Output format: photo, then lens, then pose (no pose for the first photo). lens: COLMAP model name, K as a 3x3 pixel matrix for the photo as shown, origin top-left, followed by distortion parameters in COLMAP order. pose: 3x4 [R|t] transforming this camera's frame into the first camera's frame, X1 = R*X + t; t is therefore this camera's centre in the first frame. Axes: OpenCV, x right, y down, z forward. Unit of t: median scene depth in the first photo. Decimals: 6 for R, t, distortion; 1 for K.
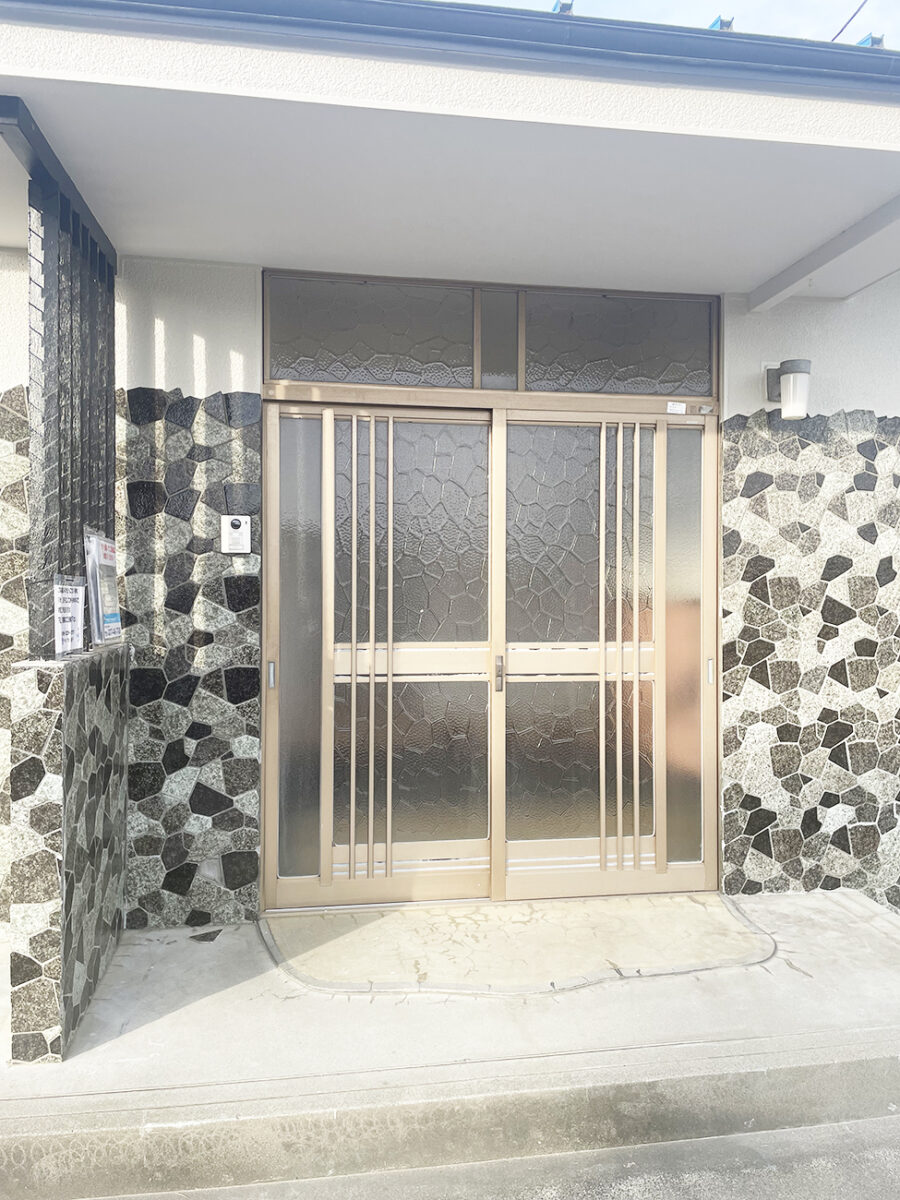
lens RADIAL K [[894.0, 0, 451.0], [0, 894.0, 596.1], [0, 0, 1]] dist [0.011352, 0.001986]
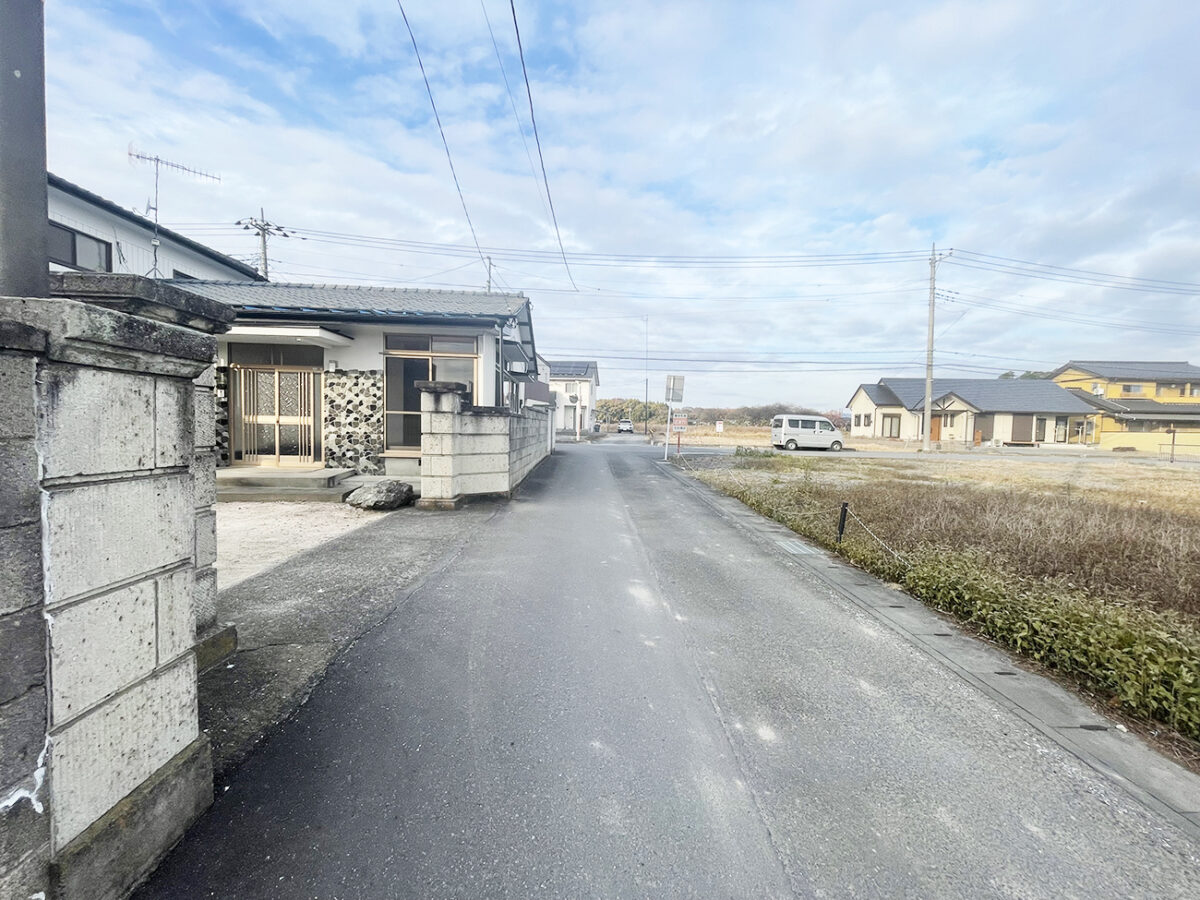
lens RADIAL K [[485.7, 0, 604.0], [0, 485.7, 454.8], [0, 0, 1]] dist [-0.001391, -0.000515]
pose [[0.995586, 0.026115, -0.090149, 2.061130], [-0.020668, 0.997934, 0.060832, 0.064033], [0.091552, -0.058700, 0.994069, -1.507052]]
